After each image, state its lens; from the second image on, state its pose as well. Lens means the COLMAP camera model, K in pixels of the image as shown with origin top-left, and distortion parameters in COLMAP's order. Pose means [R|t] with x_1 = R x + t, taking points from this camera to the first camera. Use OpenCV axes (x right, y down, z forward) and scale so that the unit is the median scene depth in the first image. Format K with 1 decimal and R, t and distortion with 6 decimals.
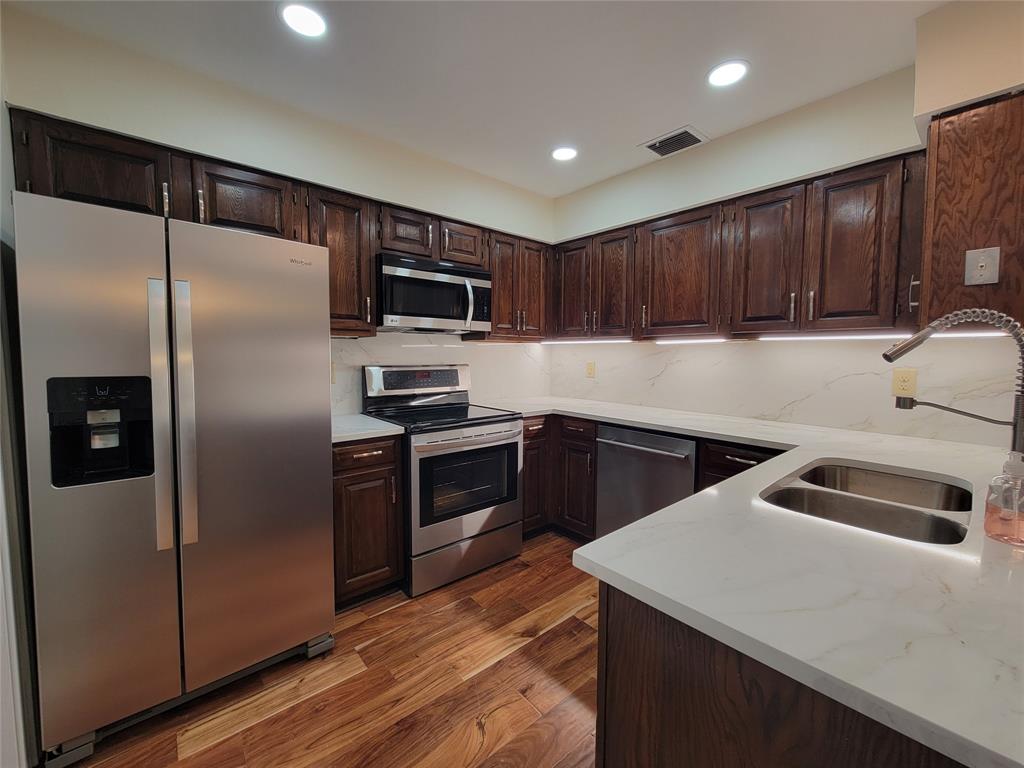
lens RADIAL K [[416.3, 0, 510.5], [0, 416.3, 380.9], [0, 0, 1]] dist [-0.002058, -0.000066]
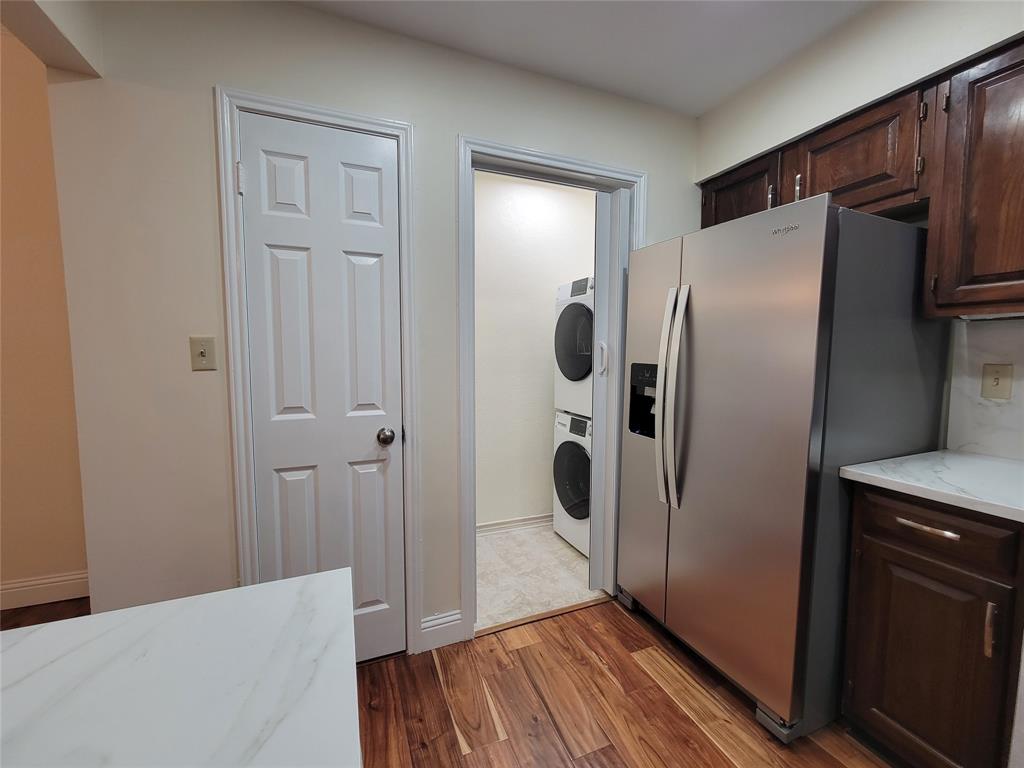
lens RADIAL K [[416.3, 0, 510.5], [0, 416.3, 380.9], [0, 0, 1]] dist [-0.002058, -0.000066]
pose [[-0.314935, 0.064233, -0.946937, 0.316463], [-0.067570, 0.993658, 0.089875, -0.027132], [0.946705, 0.092289, -0.308598, 0.582794]]
